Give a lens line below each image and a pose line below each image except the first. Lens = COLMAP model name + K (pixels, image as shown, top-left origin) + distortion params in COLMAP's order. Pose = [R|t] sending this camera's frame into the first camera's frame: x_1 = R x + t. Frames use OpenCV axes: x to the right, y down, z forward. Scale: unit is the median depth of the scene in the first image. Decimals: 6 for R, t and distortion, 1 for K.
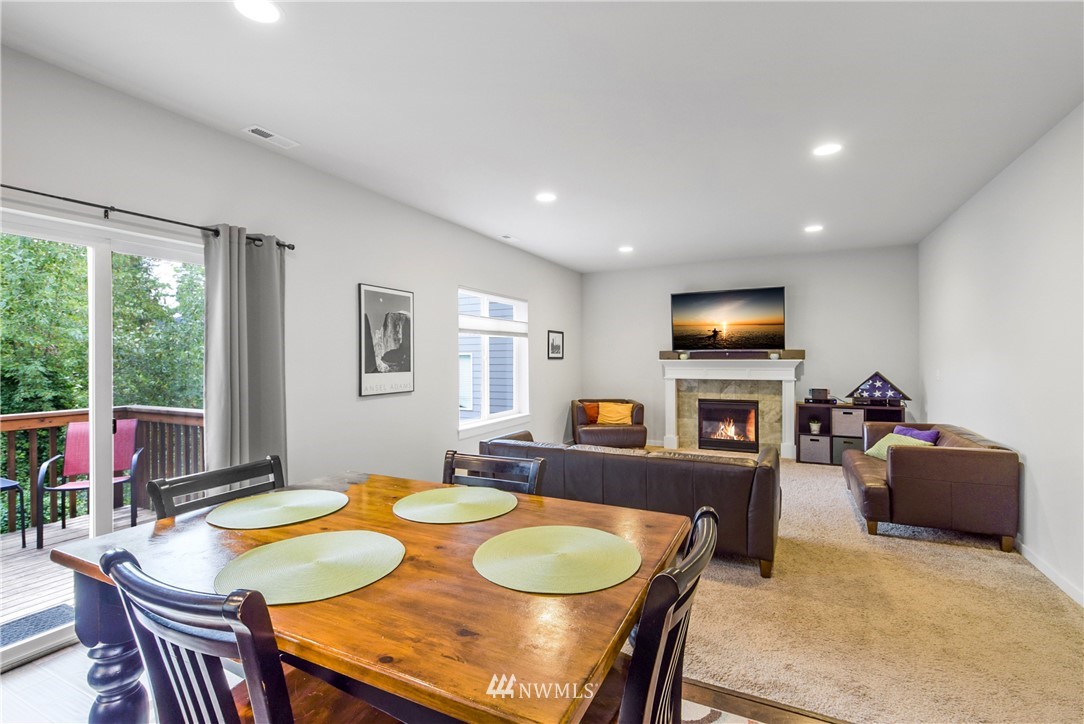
lens RADIAL K [[498.8, 0, 533.0], [0, 498.8, 360.0], [0, 0, 1]] dist [0.012658, -0.002121]
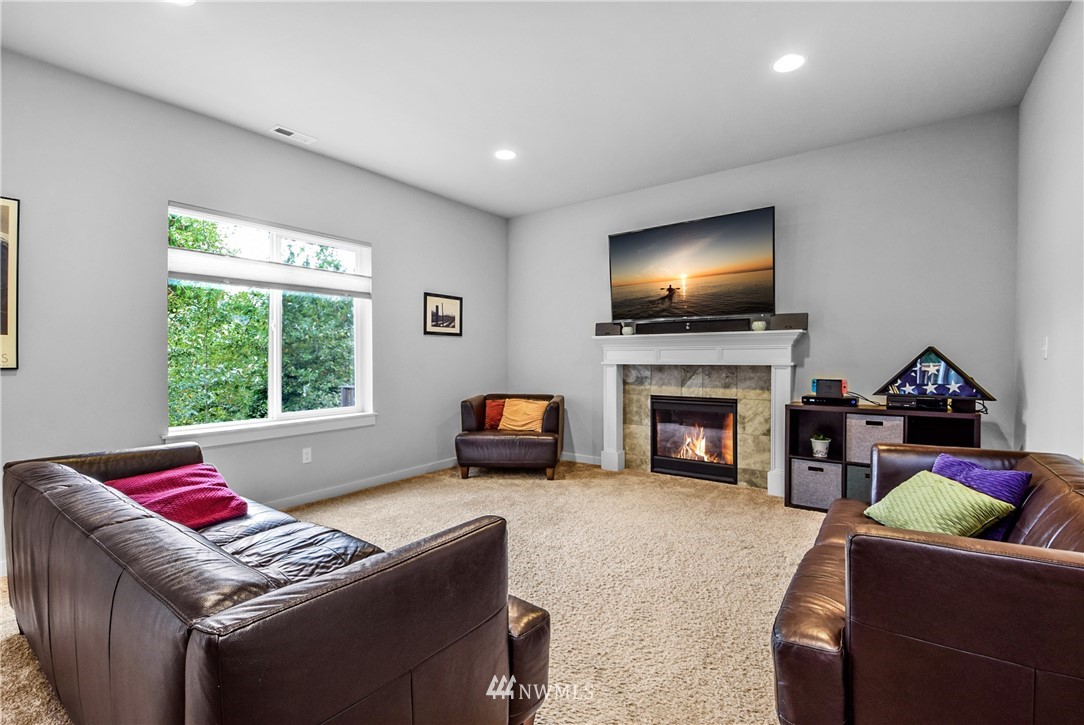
lens RADIAL K [[498.8, 0, 550.6], [0, 498.8, 364.6], [0, 0, 1]] dist [0.012658, -0.002121]
pose [[0.988437, 0.005111, -0.151547, 0.320052], [-0.003624, 0.999943, 0.010089, 0.033712], [0.151590, -0.009423, 0.988399, 0.360732]]
